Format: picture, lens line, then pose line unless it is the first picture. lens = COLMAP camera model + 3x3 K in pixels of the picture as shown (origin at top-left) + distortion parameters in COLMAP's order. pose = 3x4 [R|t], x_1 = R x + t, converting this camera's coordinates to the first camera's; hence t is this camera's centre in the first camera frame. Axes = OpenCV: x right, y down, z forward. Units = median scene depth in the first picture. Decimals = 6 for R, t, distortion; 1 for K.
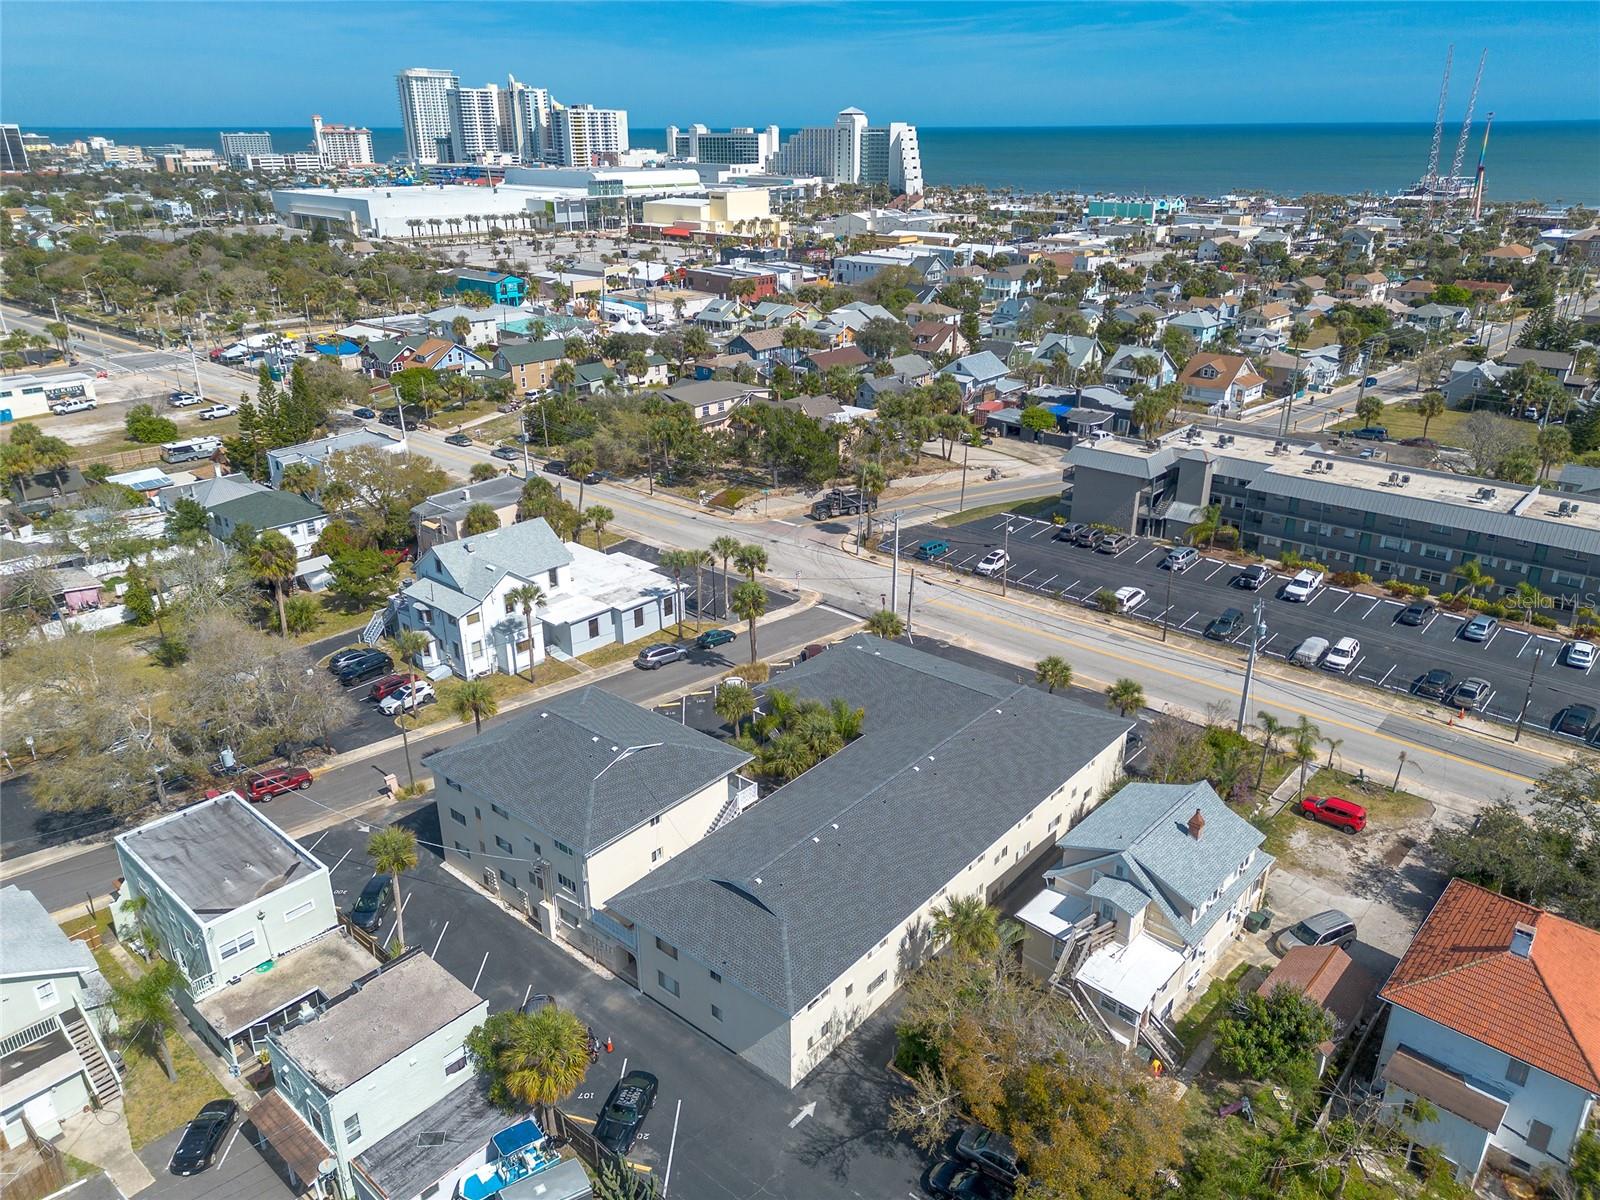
lens RADIAL K [[1123.4, 0, 801.4], [0, 1123.4, 601.2], [0, 0, 1]] dist [0.060276, -0.052225]
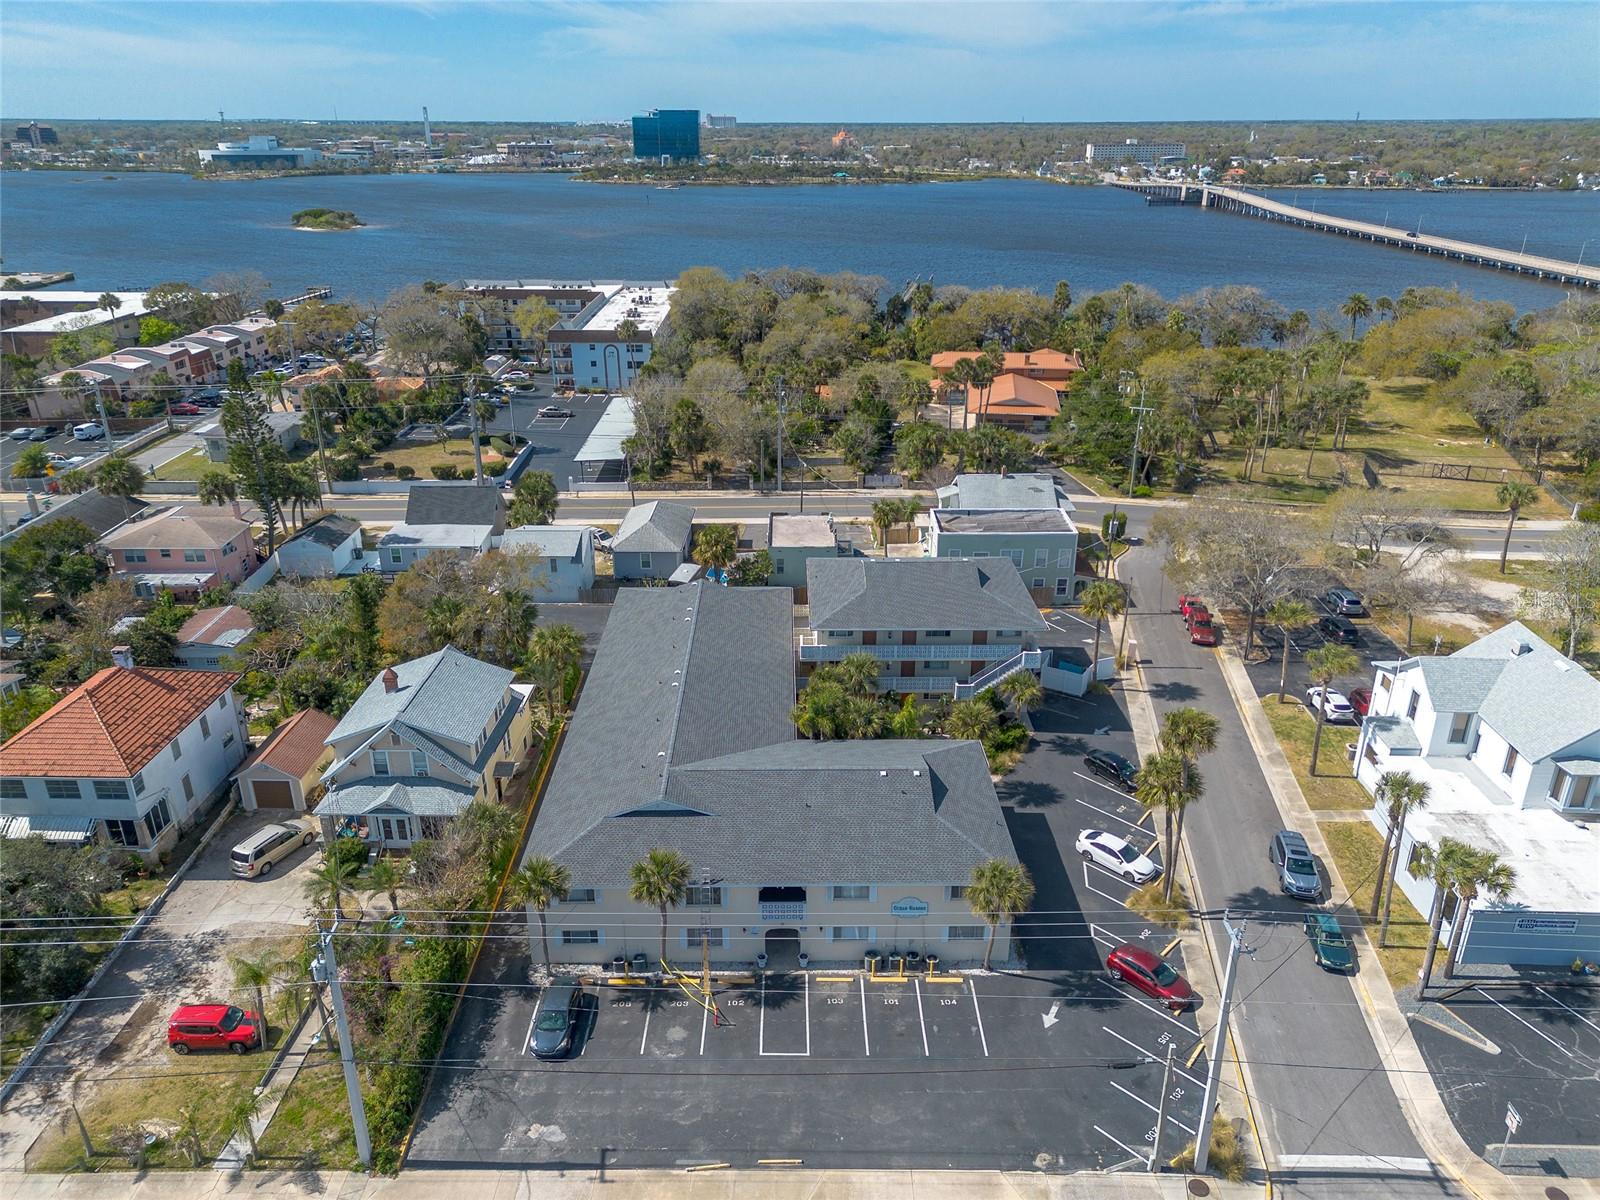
lens RADIAL K [[1123.4, 0, 799.6], [0, 1123.4, 598.9], [0, 0, 1]] dist [0.060276, -0.052225]
pose [[-0.753788, 0.257559, -0.604539, 0.342105], [-0.251318, 0.737047, 0.627376, -0.311026], [0.607160, 0.624840, -0.490848, 0.855308]]
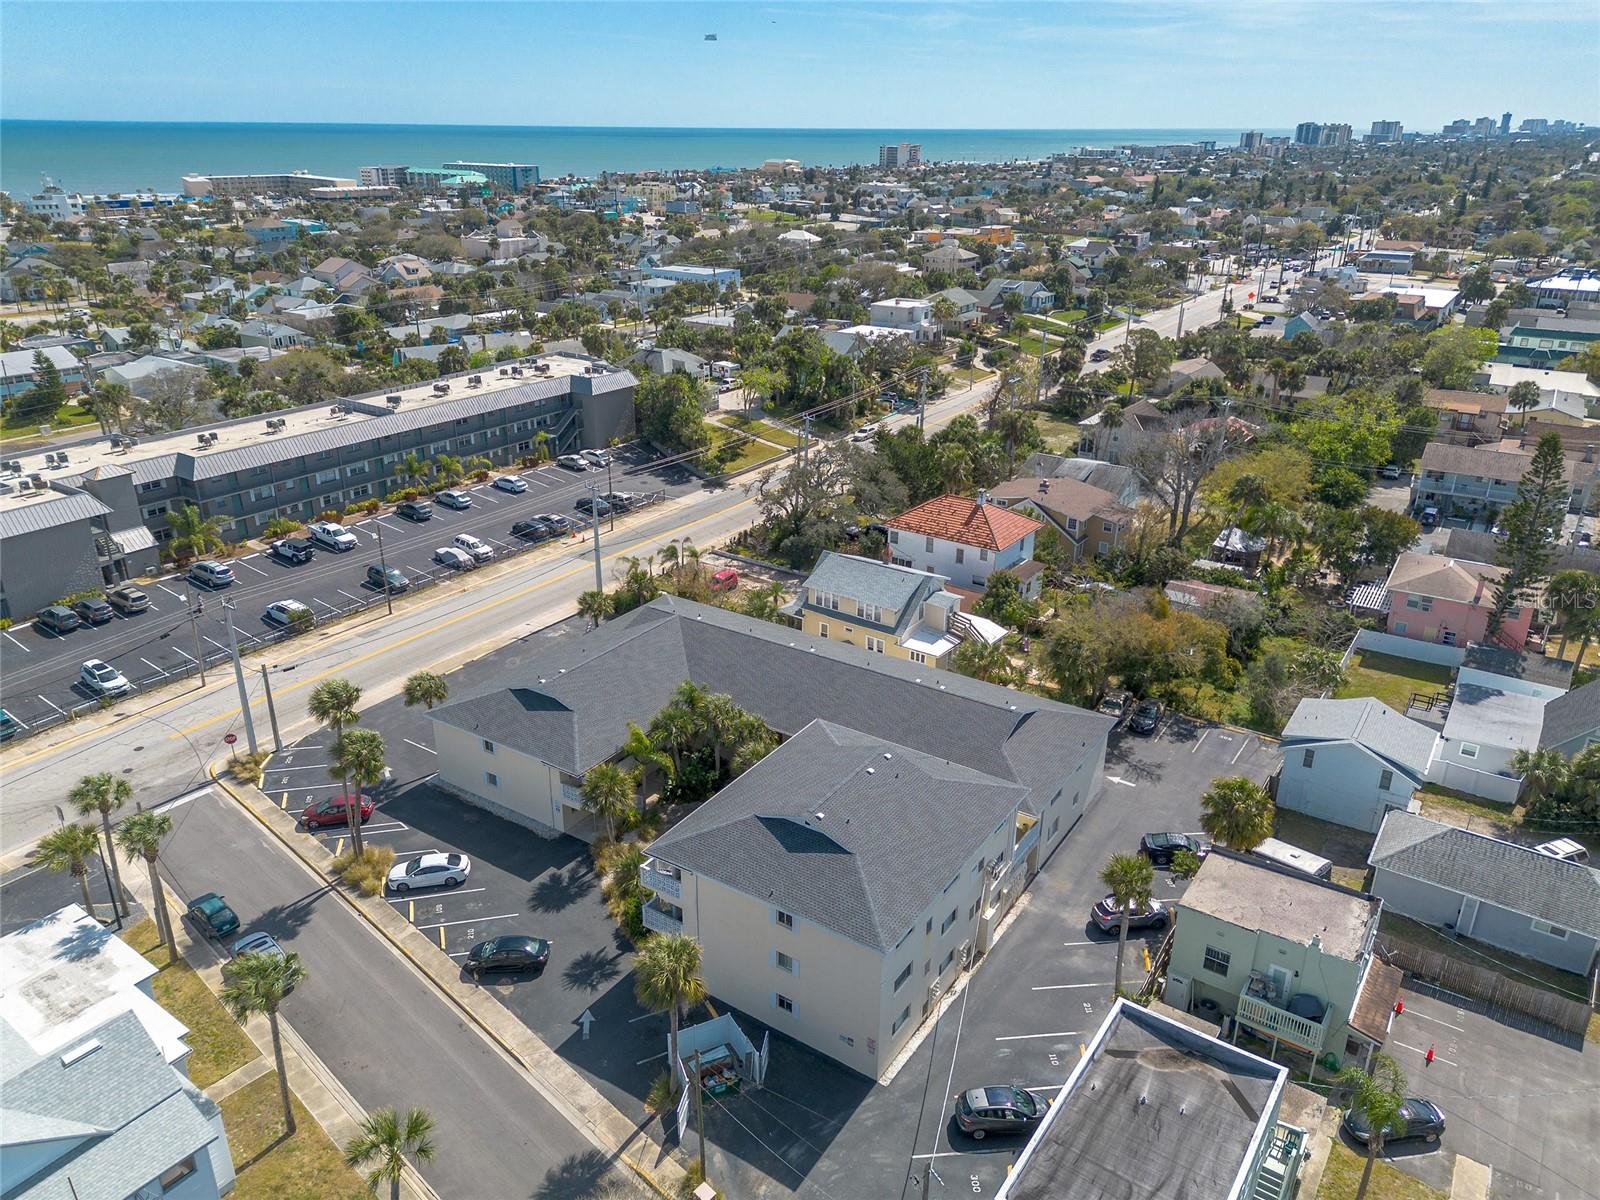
lens RADIAL K [[1123.4, 0, 798.6], [0, 1123.4, 601.2], [0, 0, 1]] dist [0.060276, -0.052225]
pose [[-0.120155, -0.379572, 0.917327, -0.498841], [0.378480, 0.836720, 0.395793, -0.185923], [-0.917777, 0.394746, 0.043124, 0.534842]]
